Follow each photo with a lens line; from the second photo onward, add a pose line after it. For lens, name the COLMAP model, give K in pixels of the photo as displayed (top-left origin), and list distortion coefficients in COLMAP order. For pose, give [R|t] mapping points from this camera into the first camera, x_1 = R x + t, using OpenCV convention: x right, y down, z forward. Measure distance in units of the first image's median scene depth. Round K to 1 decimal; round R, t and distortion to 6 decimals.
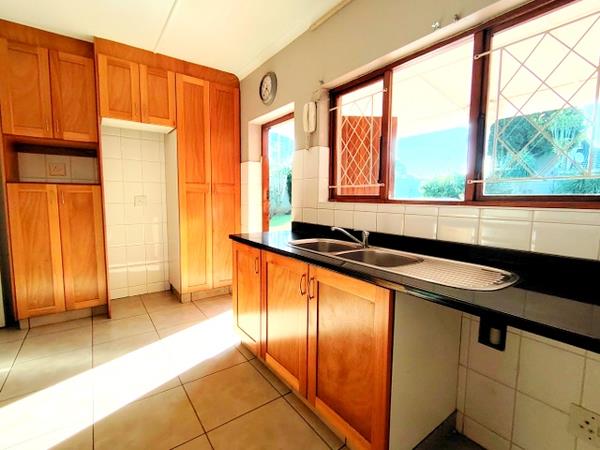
lens RADIAL K [[285.5, 0, 299.4], [0, 285.5, 223.8], [0, 0, 1]] dist [0.003103, -0.000479]
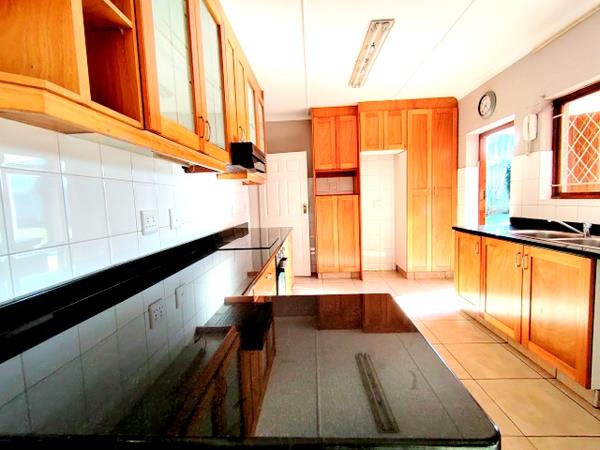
lens RADIAL K [[285.5, 0, 299.4], [0, 285.5, 223.8], [0, 0, 1]] dist [0.003103, -0.000479]
pose [[0.785548, 0.011909, -0.618686, 0.019982], [-0.013240, 0.999909, 0.002436, 0.027195], [0.618659, 0.006278, 0.785634, -0.441869]]
